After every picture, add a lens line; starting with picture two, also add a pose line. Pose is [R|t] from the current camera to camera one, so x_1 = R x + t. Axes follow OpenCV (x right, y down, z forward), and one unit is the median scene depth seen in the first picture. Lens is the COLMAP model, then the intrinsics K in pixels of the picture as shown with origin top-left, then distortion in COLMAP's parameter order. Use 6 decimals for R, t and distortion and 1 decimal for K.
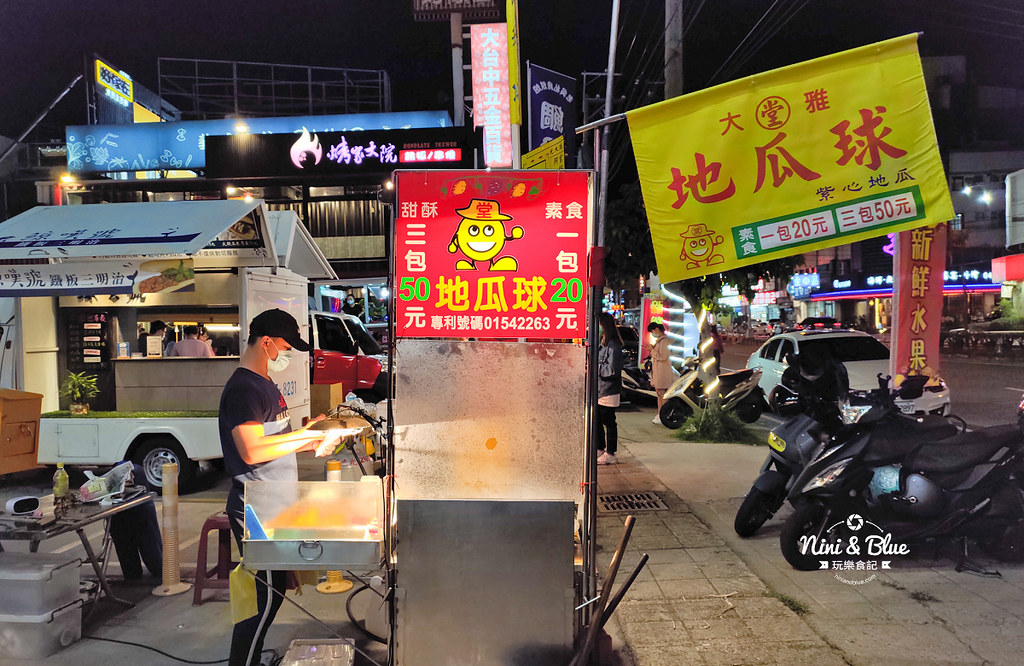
lens RADIAL K [[728.3, 0, 507.6], [0, 728.3, 363.5], [0, 0, 1]] dist [0.023072, -0.005403]
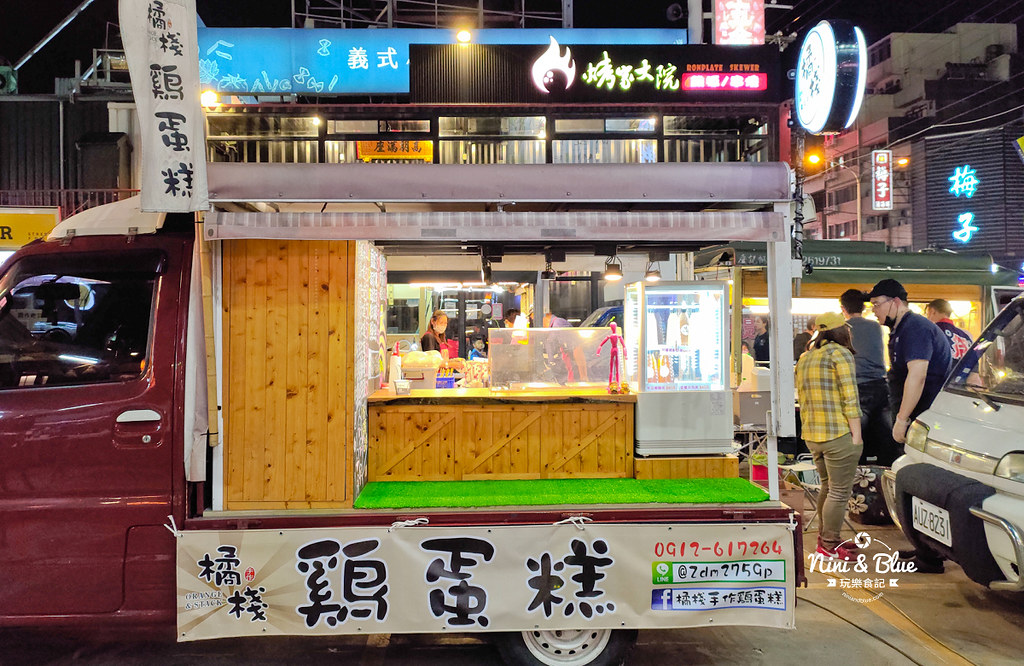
lens RADIAL K [[830.0, 0, 517.3], [0, 830.0, 348.1], [0, 0, 1]] dist [0.030620, -0.003831]
pose [[0.994878, 0.009609, 0.100627, -0.393182], [-0.008157, 0.999857, -0.014836, -0.001129], [-0.100755, 0.013939, 0.994814, 0.183330]]
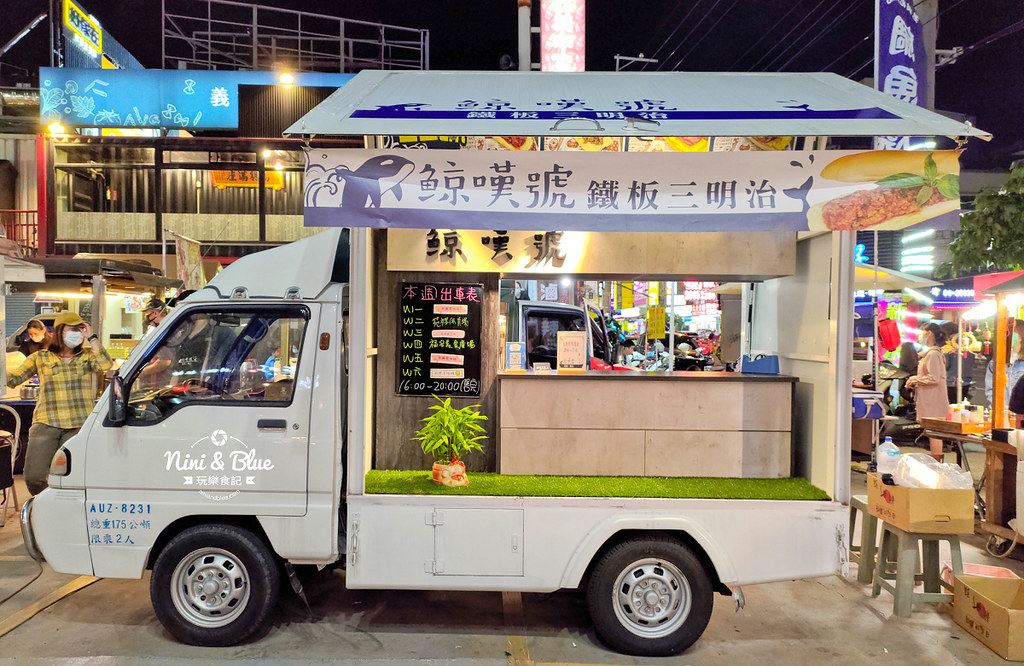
lens RADIAL K [[737.8, 0, 510.8], [0, 737.8, 353.0], [0, 0, 1]] dist [0.021941, -0.004352]
pose [[0.994049, 0.024415, 0.106162, -0.197723], [-0.022175, 0.999507, -0.022233, -0.003181], [-0.106652, 0.019746, 0.994100, 0.162615]]
